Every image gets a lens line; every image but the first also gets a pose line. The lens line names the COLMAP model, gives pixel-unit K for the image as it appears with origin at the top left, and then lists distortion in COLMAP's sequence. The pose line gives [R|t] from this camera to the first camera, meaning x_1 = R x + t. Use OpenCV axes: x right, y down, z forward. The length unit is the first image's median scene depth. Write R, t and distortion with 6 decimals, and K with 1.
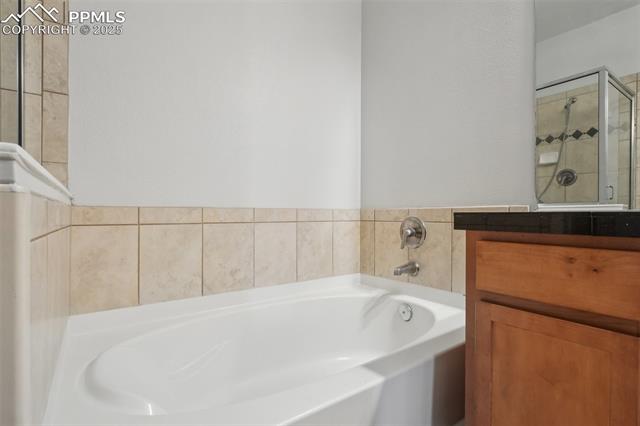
lens RADIAL K [[314.9, 0, 319.1], [0, 314.9, 217.9], [0, 0, 1]] dist [-0.002137, -0.000123]
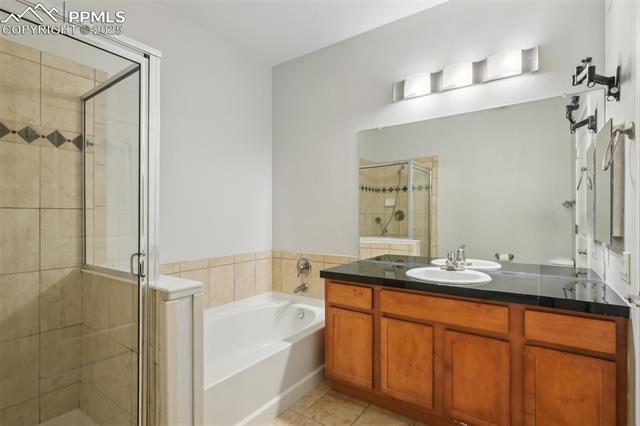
lens RADIAL K [[314.9, 0, 319.1], [0, 314.9, 217.9], [0, 0, 1]] dist [-0.002137, -0.000123]
pose [[0.946060, -0.003864, 0.323969, -0.179656], [0.006170, 0.999962, -0.006091, -0.207708], [-0.323934, 0.007761, 0.946048, -0.651758]]
